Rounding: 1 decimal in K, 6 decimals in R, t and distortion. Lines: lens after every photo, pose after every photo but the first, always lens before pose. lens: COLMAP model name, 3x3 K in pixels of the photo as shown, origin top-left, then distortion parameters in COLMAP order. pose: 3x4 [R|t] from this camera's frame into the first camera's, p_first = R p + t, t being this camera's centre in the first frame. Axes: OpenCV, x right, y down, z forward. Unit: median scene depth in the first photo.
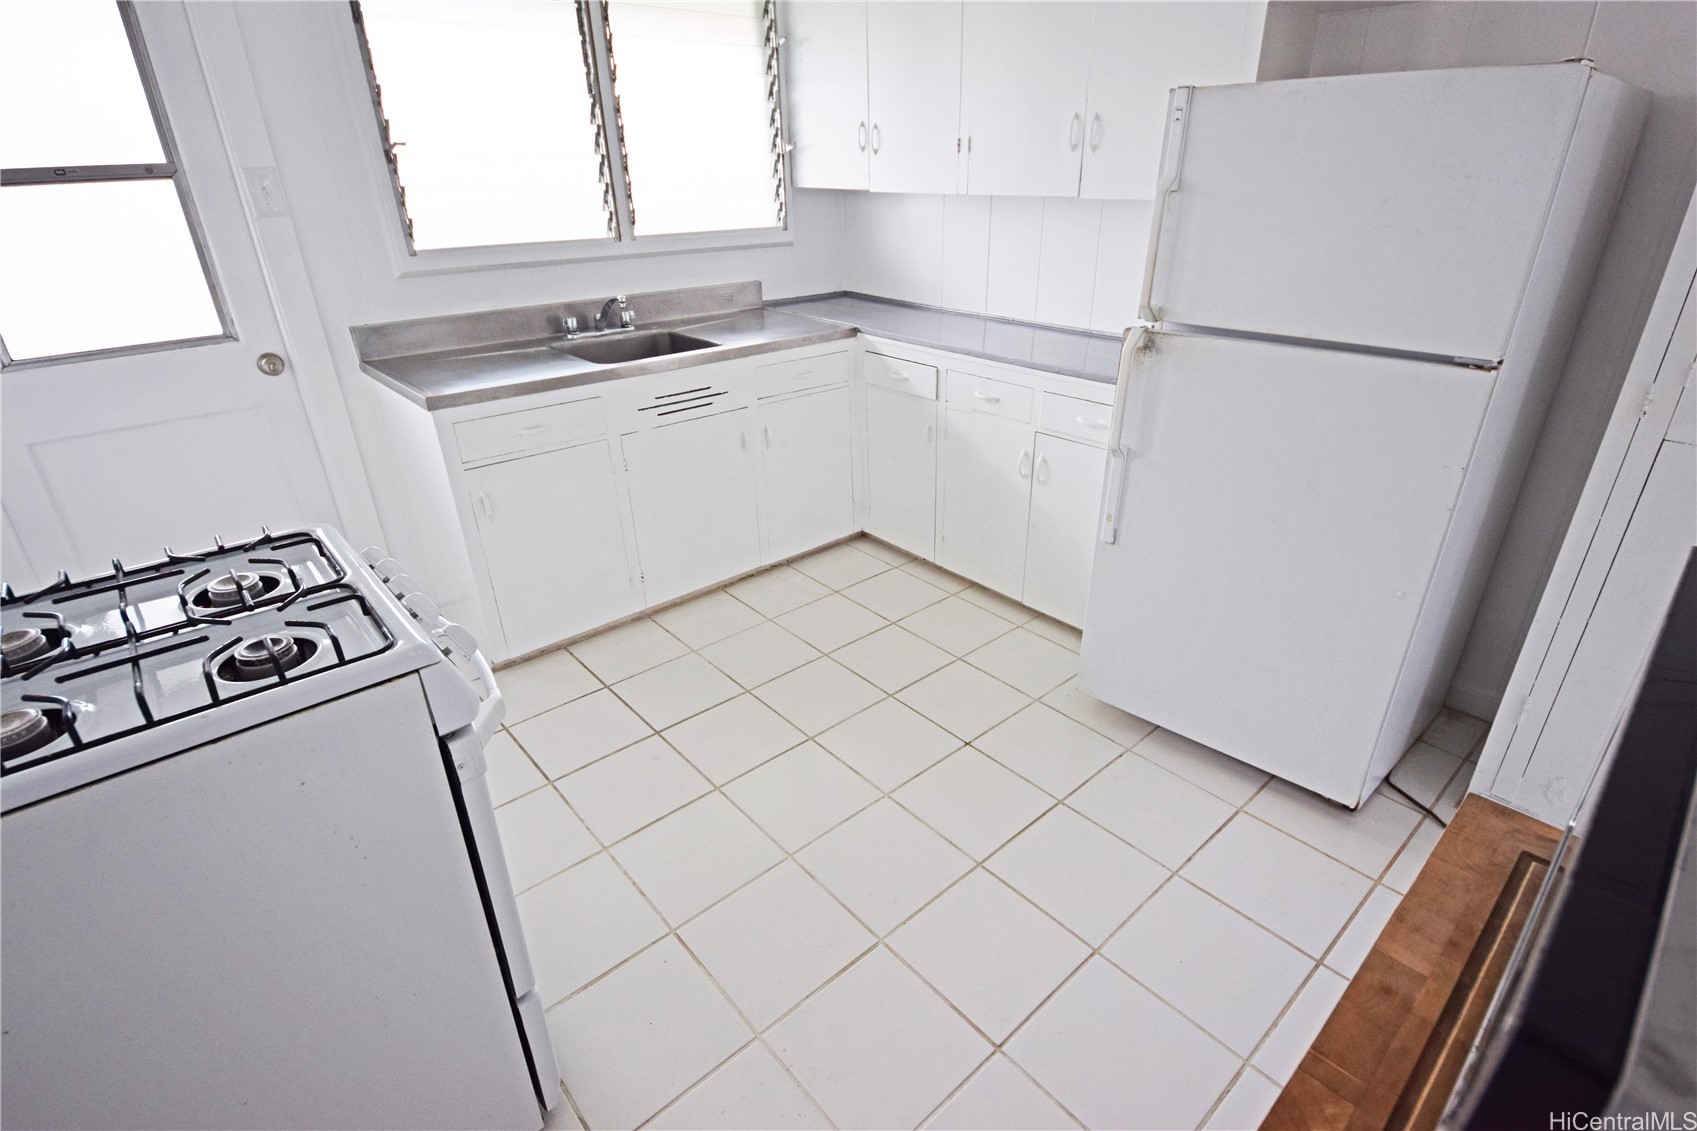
lens RADIAL K [[823.7, 0, 842.3], [0, 823.7, 600.3], [0, 0, 1]] dist [0.001050, -0.000407]
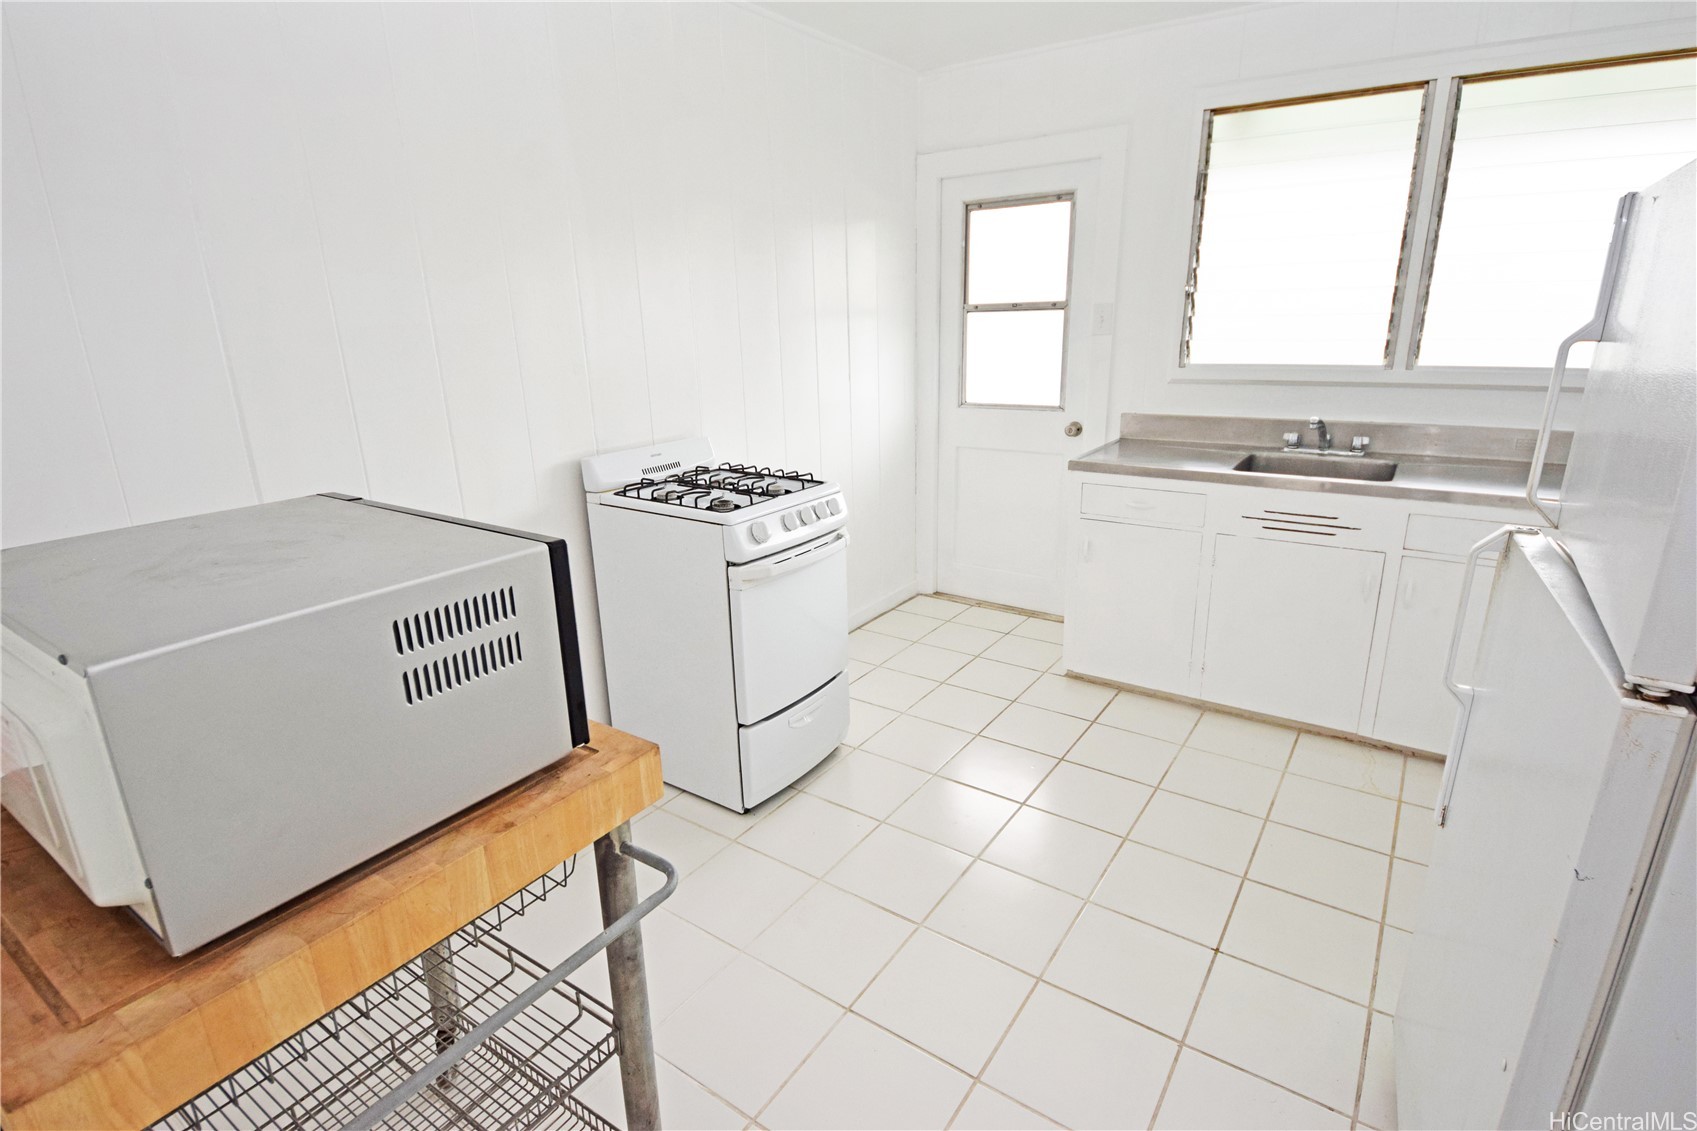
lens RADIAL K [[823.7, 0, 842.3], [0, 823.7, 600.3], [0, 0, 1]] dist [0.001050, -0.000407]
pose [[0.241058, 0.324084, -0.914801, 0.598858], [-0.434354, 0.878952, 0.196927, -0.114501], [0.867887, 0.349877, 0.352645, 0.203117]]
